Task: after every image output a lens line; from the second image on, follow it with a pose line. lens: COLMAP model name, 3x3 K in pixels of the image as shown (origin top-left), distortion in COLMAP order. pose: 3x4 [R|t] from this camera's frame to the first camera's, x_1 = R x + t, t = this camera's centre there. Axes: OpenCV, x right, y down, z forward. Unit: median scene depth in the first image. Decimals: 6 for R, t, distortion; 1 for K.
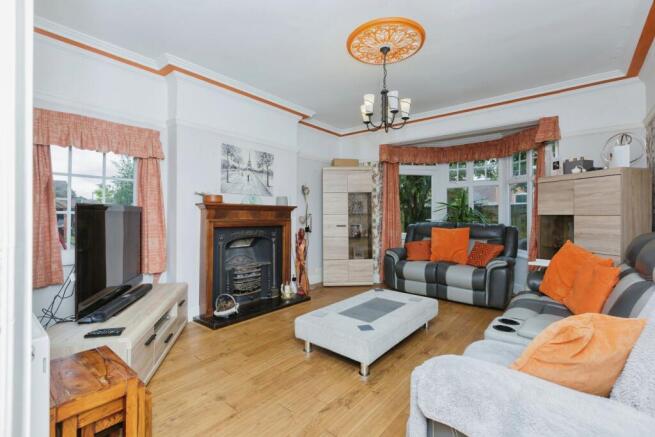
lens RADIAL K [[295.1, 0, 332.3], [0, 295.1, 214.6], [0, 0, 1]] dist [-0.000607, 0.000982]
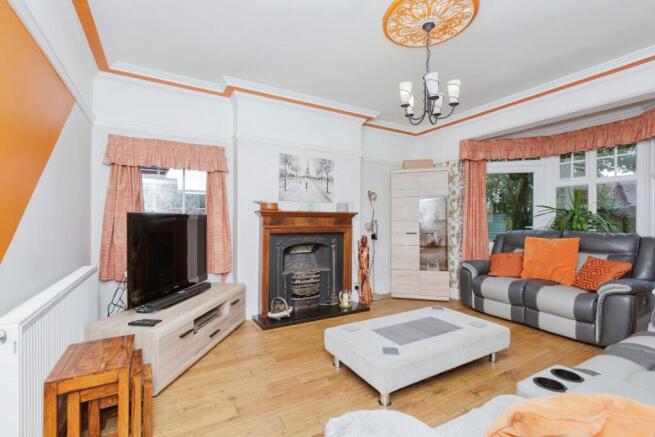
lens RADIAL K [[295.1, 0, 326.6], [0, 295.1, 223.2], [0, 0, 1]] dist [-0.000607, 0.000982]
pose [[0.936789, -0.000531, -0.349894, 0.164776], [0.003101, 0.999972, 0.006785, -0.000450], [0.349881, -0.007441, 0.936765, 0.081422]]
